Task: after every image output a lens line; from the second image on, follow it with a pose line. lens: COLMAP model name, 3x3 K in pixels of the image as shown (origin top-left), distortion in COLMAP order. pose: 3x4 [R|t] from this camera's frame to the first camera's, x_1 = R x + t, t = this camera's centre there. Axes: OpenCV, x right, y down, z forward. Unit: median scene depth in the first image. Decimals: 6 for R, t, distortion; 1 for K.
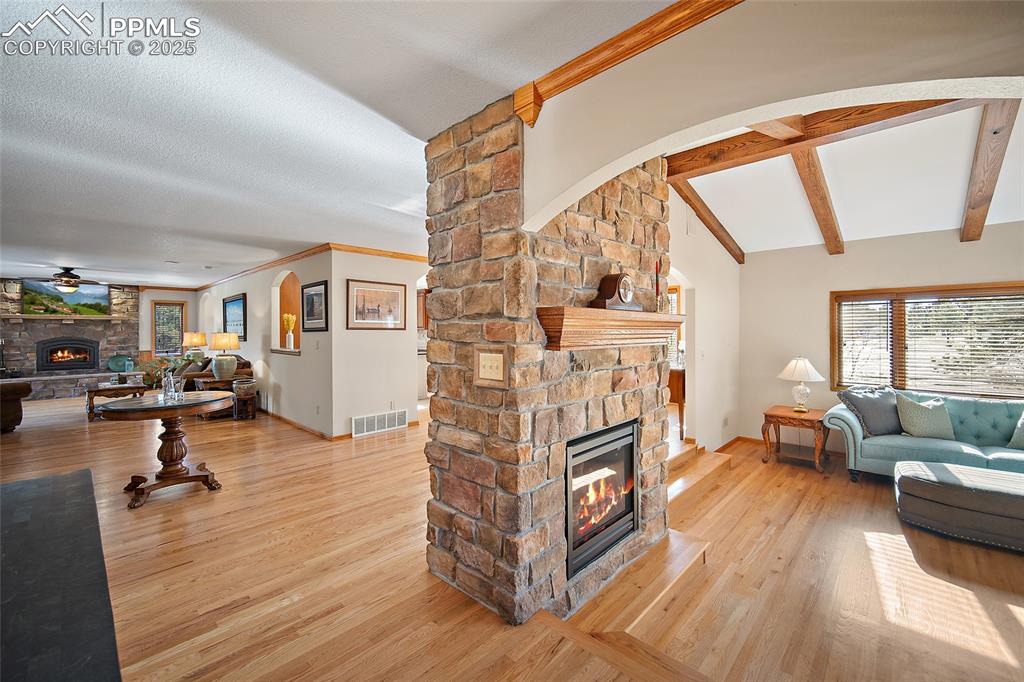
lens RADIAL K [[417.5, 0, 513.9], [0, 417.5, 330.6], [0, 0, 1]] dist [0.001464, 0.000200]
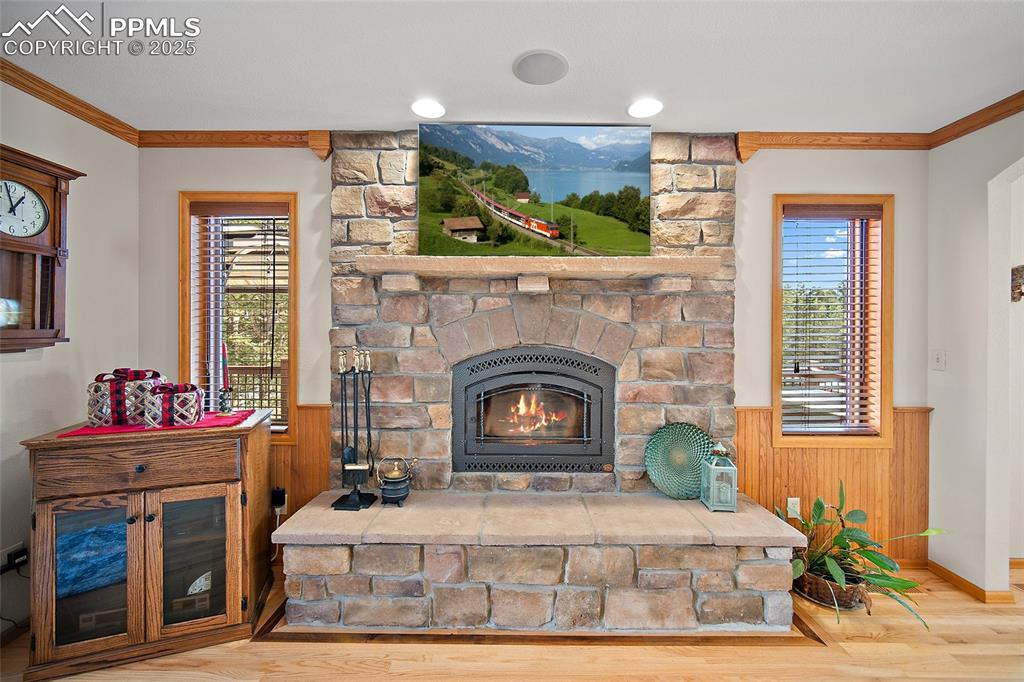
lens RADIAL K [[417.5, 0, 513.9], [0, 417.5, 330.6], [0, 0, 1]] dist [0.001464, 0.000200]
pose [[0.680268, 0.007138, -0.732928, -0.863318], [-0.007246, 0.999969, 0.003013, 0.004914], [0.732927, 0.003261, 0.680299, 0.796505]]
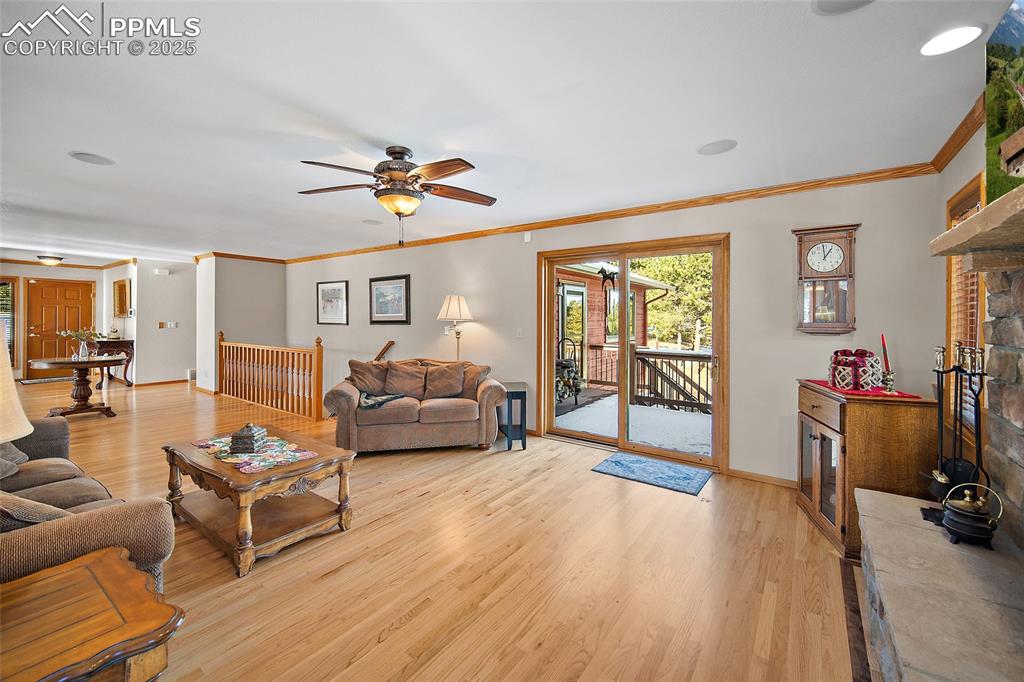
lens RADIAL K [[412.3, 0, 516.4], [0, 412.3, 321.9], [0, 0, 1]] dist [-0.002788, -0.000208]
pose [[-0.991073, -0.000867, -0.133318, -0.856187], [-0.002195, 0.999949, 0.009812, 0.003244], [0.133303, 0.010017, -0.991025, 1.061972]]
